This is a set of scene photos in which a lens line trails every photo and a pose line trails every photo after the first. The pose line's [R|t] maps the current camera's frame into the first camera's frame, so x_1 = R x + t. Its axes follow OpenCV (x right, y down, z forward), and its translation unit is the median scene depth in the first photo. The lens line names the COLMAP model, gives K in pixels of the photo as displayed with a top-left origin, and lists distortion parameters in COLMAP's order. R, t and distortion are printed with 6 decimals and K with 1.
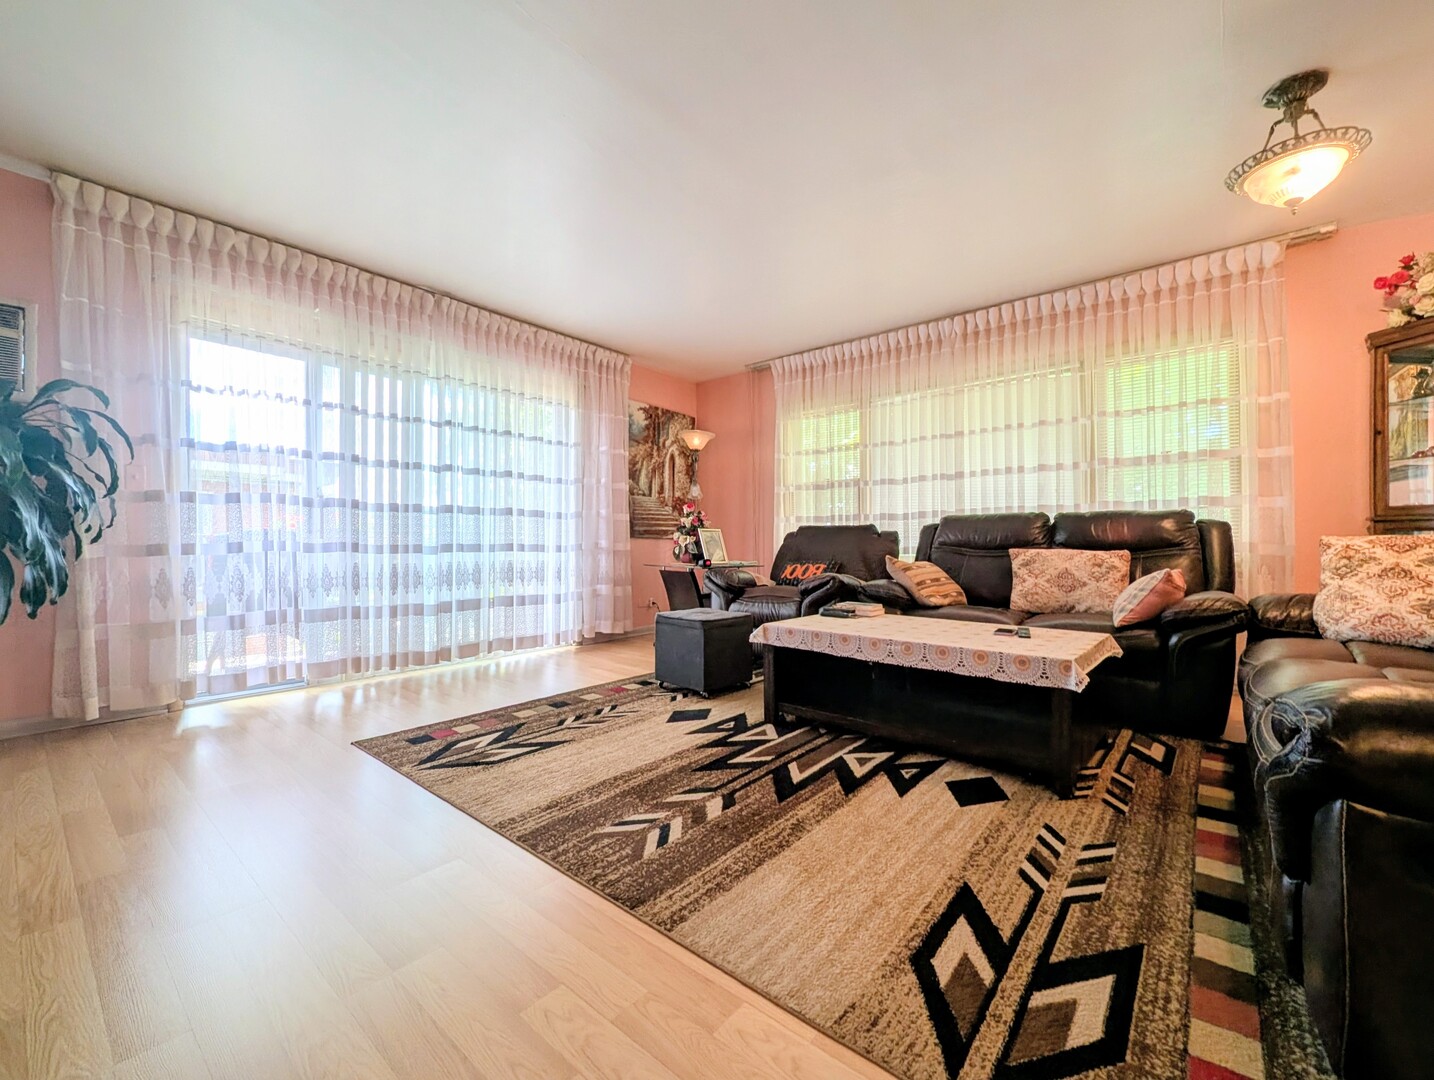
lens RADIAL K [[596.3, 0, 716.1], [0, 596.3, 539.8], [0, 0, 1]] dist [0.001319, -0.001171]
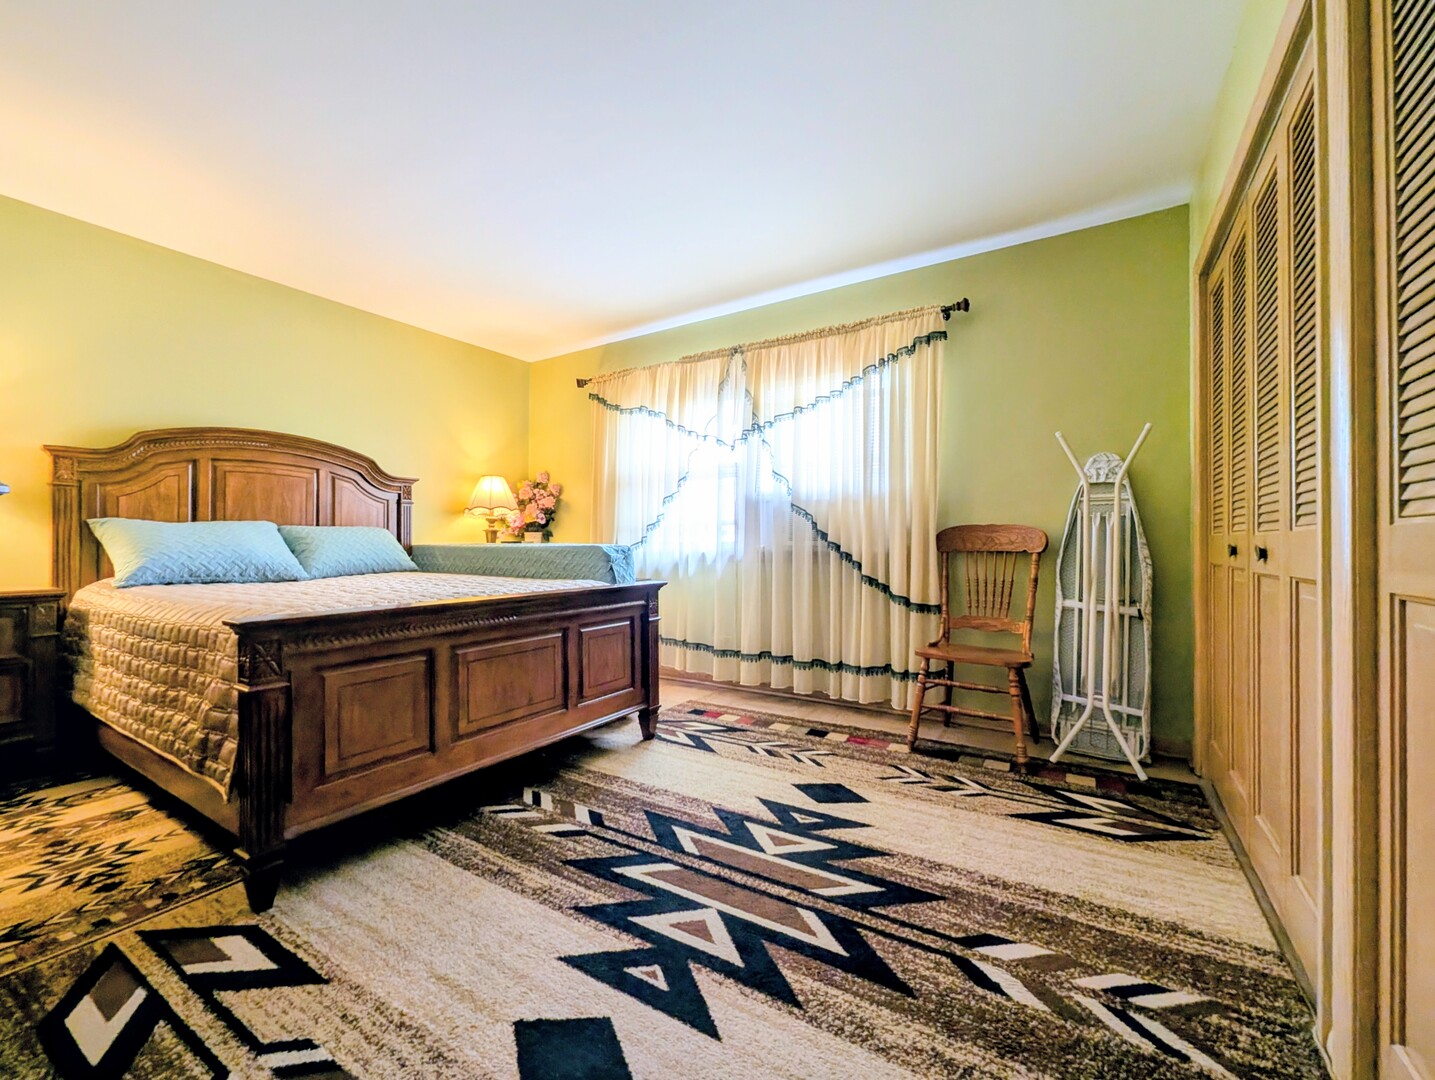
lens RADIAL K [[581.0, 0, 710.5], [0, 581.0, 540.1], [0, 0, 1]] dist [0.002025, -0.000278]
pose [[0.139012, -0.008622, -0.990253, 0.927356], [0.004012, 0.999959, -0.008144, -0.042209], [0.990283, -0.002841, 0.139041, 0.993984]]
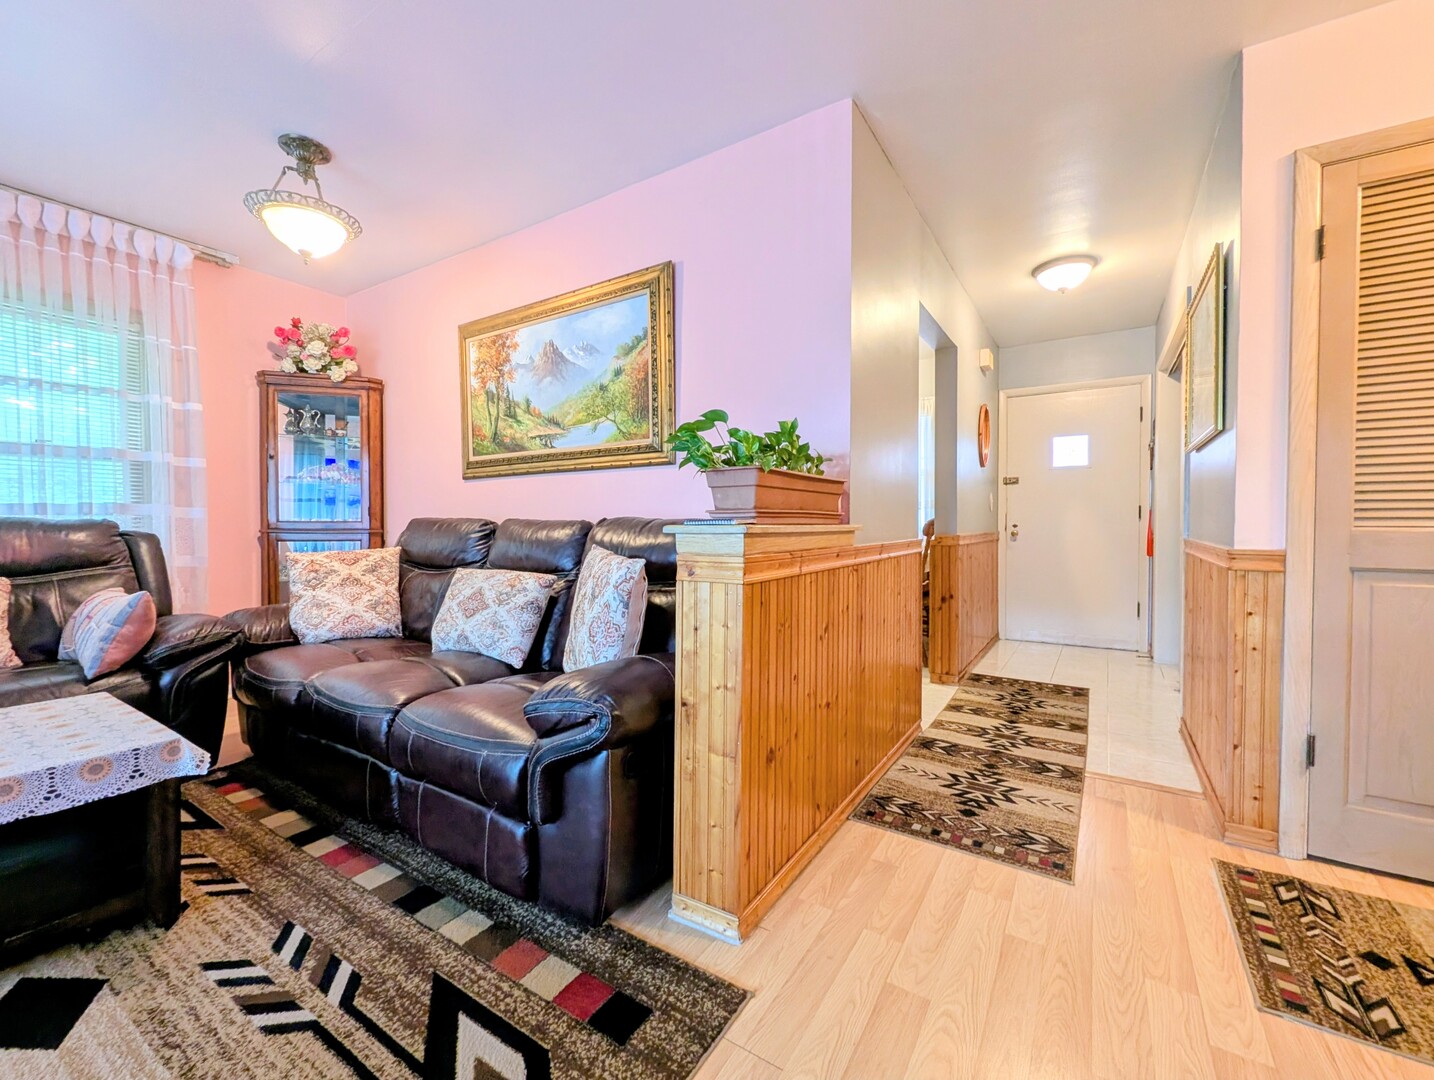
lens RADIAL K [[590.3, 0, 721.0], [0, 590.3, 539.9], [0, 0, 1]] dist [0.001573, -0.000454]
pose [[-0.131562, -0.023860, 0.991021, -0.214530], [-0.003878, 0.999715, 0.023554, -0.065460], [-0.991300, -0.000745, -0.131617, 0.372468]]
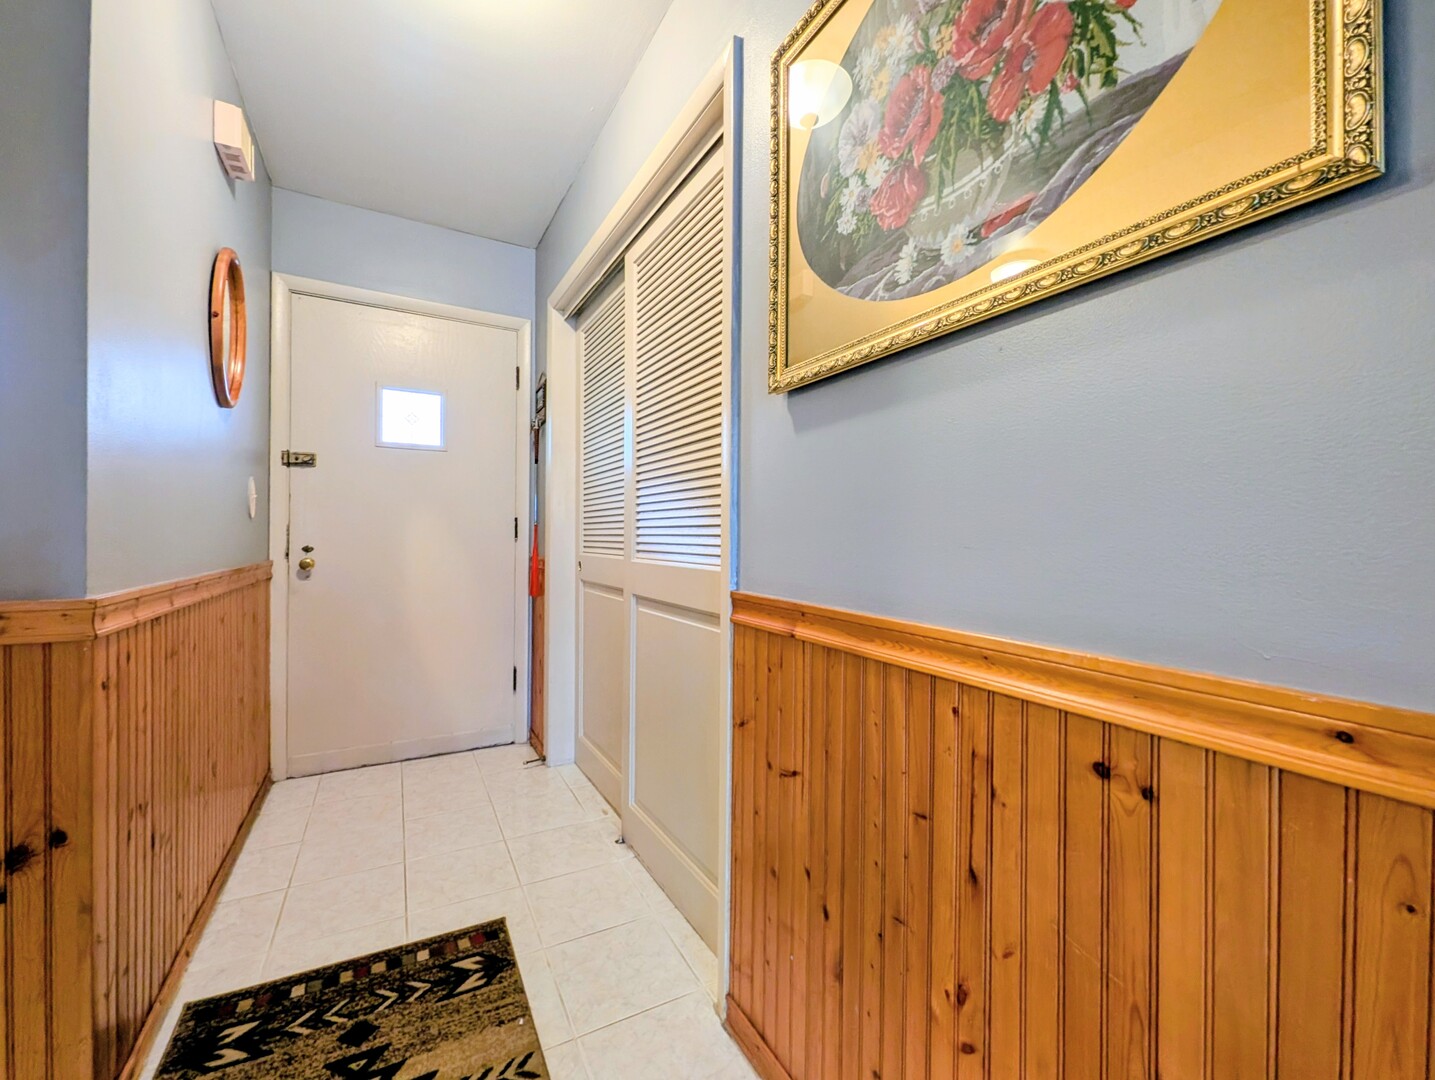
lens RADIAL K [[596.7, 0, 716.6], [0, 596.7, 539.8], [0, 0, 1]] dist [0.001319, -0.001171]
pose [[-0.934573, -0.006101, 0.355720, 0.720421], [-0.009300, 0.999930, -0.007283, -0.087924], [-0.355650, -0.010115, -0.934564, -0.237395]]
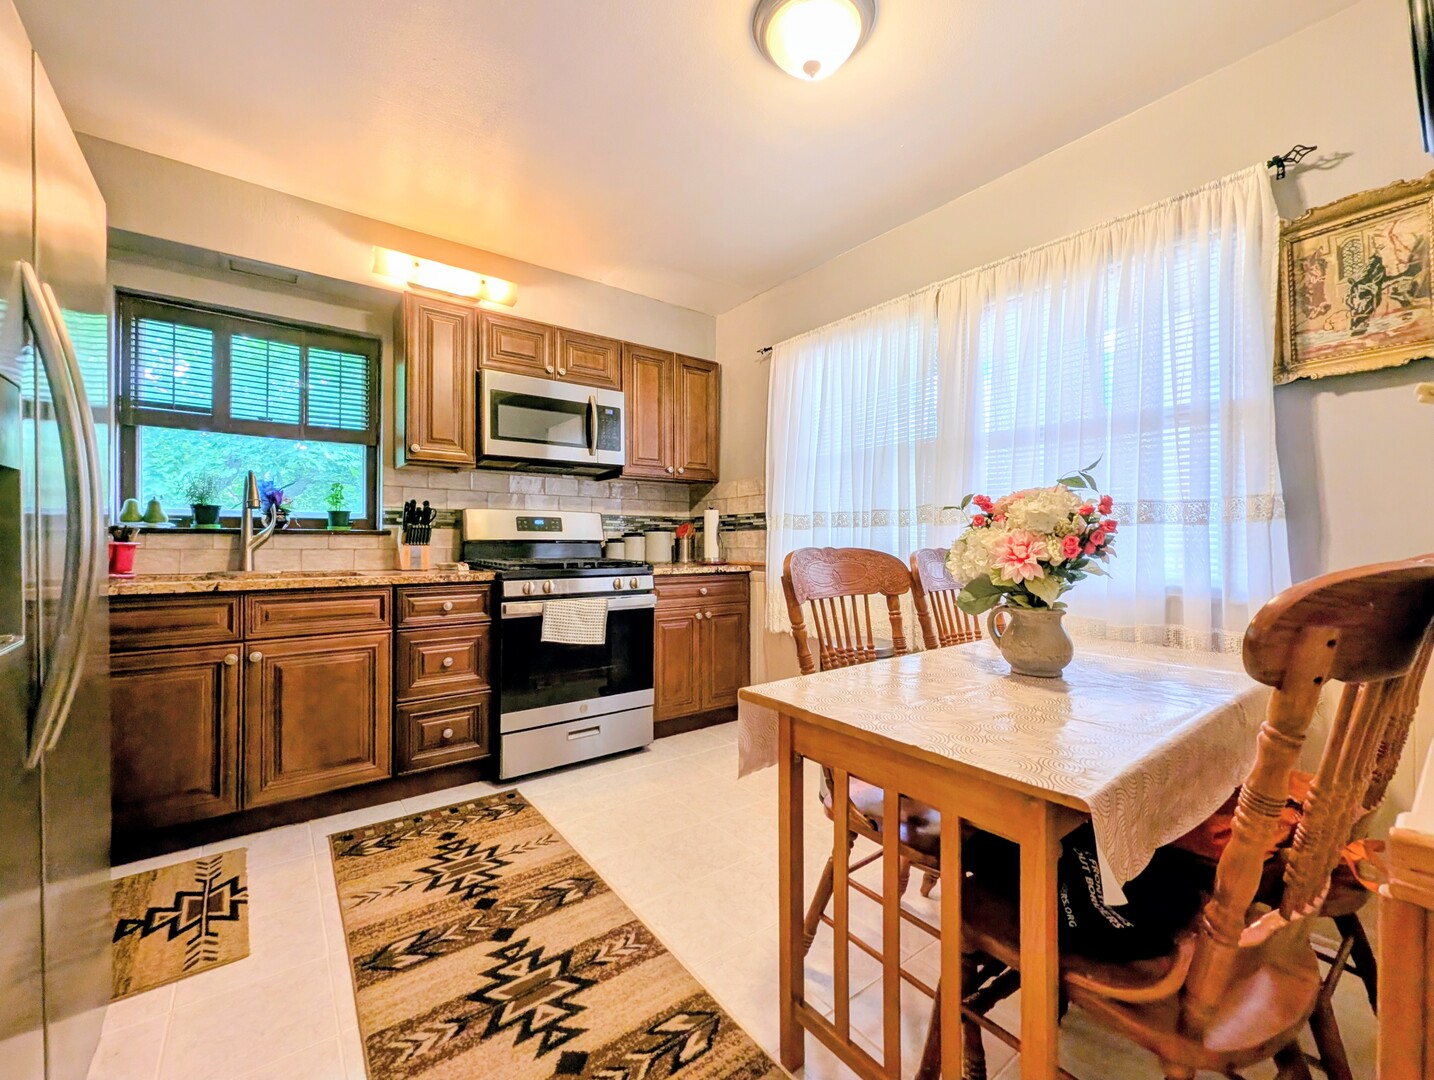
lens RADIAL K [[586.5, 0, 716.5], [0, 586.5, 539.6], [0, 0, 1]] dist [0.000067, 0.000070]
pose [[0.259786, 0.005986, 0.965648, -0.771902], [-0.003502, 0.999980, -0.005256, -0.088445], [-0.965660, -0.002016, 0.259802, -0.367336]]
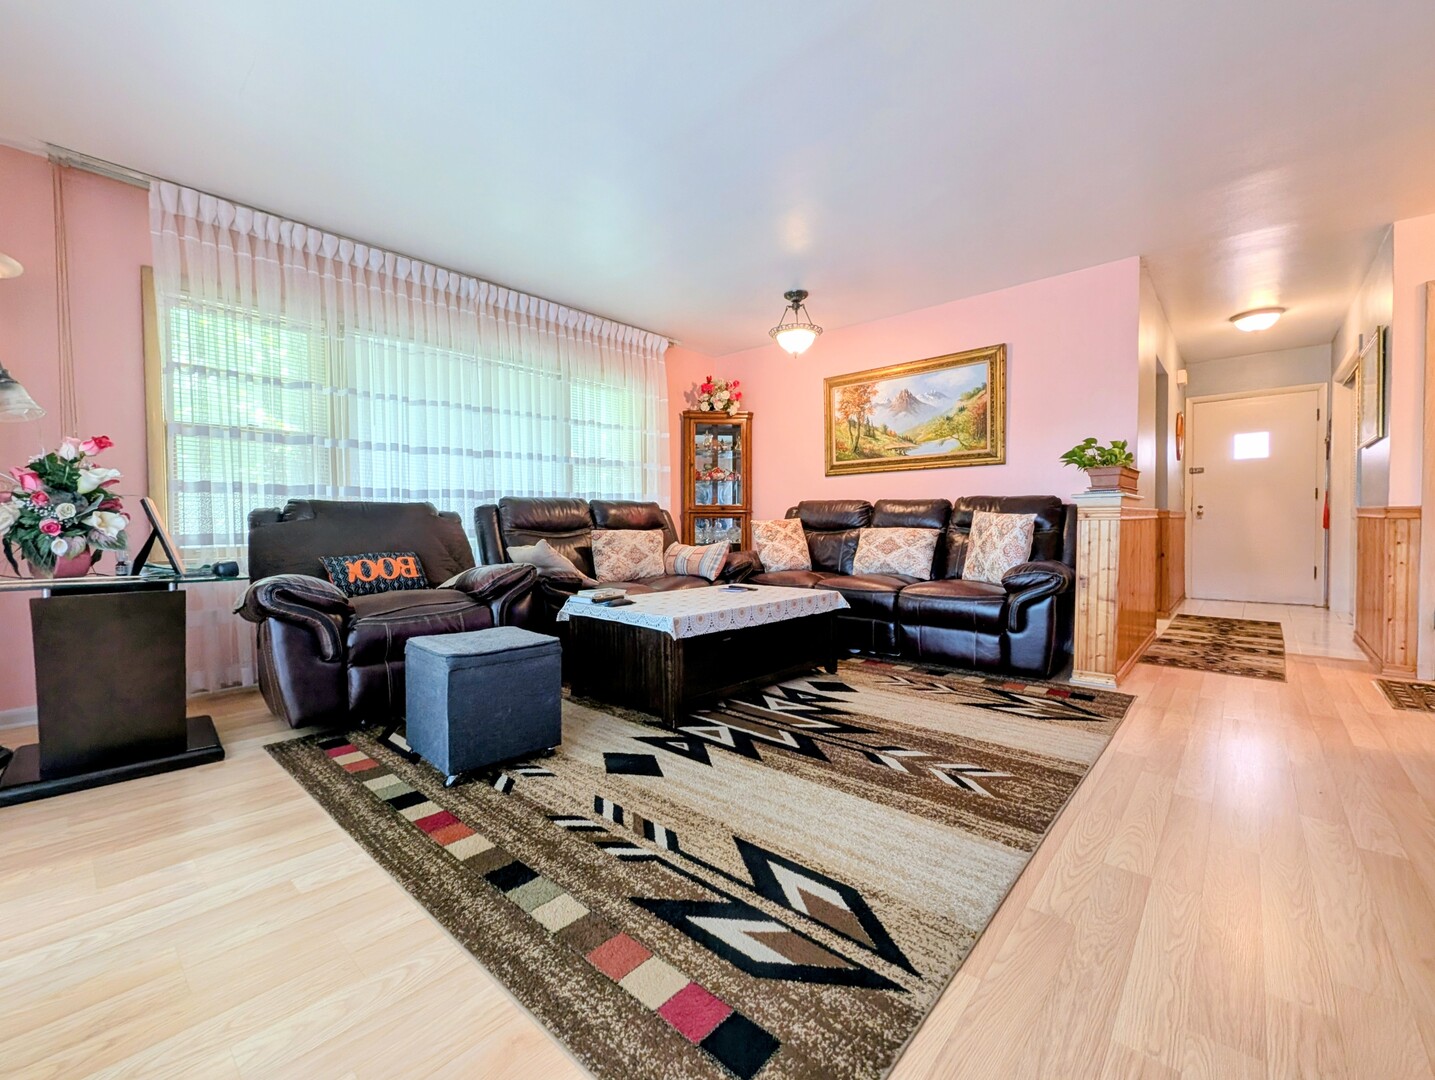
lens RADIAL K [[596.7, 0, 716.6], [0, 596.7, 539.8], [0, 0, 1]] dist [0.001319, -0.001171]
pose [[0.026860, -0.027409, 0.999263, -1.016493], [0.001935, 0.999624, 0.027367, 0.004230], [-0.999637, 0.001198, 0.026903, 1.177895]]
